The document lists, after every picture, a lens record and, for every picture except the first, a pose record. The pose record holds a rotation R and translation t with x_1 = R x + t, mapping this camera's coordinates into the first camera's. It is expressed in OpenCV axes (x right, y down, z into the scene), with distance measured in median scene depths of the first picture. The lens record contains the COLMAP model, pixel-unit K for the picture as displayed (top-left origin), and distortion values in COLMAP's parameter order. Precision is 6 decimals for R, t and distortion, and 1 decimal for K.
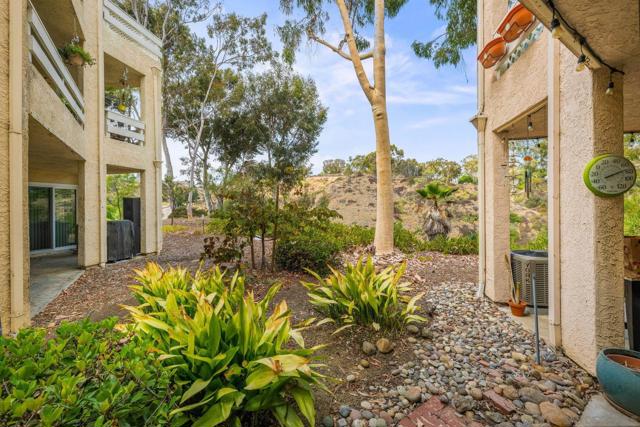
lens RADIAL K [[259.8, 0, 319.7], [0, 259.8, 208.5], [0, 0, 1]] dist [0.003422, 0.000263]
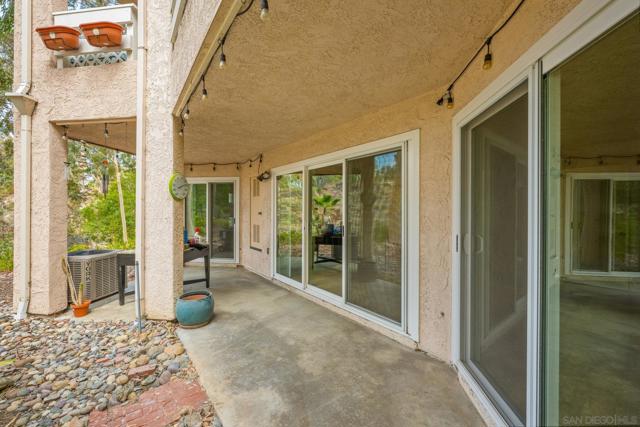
lens RADIAL K [[259.8, 0, 318.9], [0, 259.8, 213.0], [0, 0, 1]] dist [0.003422, 0.000263]
pose [[-0.088634, 0.002941, 0.996060, -0.433991], [0.008280, 0.999963, -0.002216, 0.034684], [-0.996030, 0.008051, -0.088655, 0.243943]]
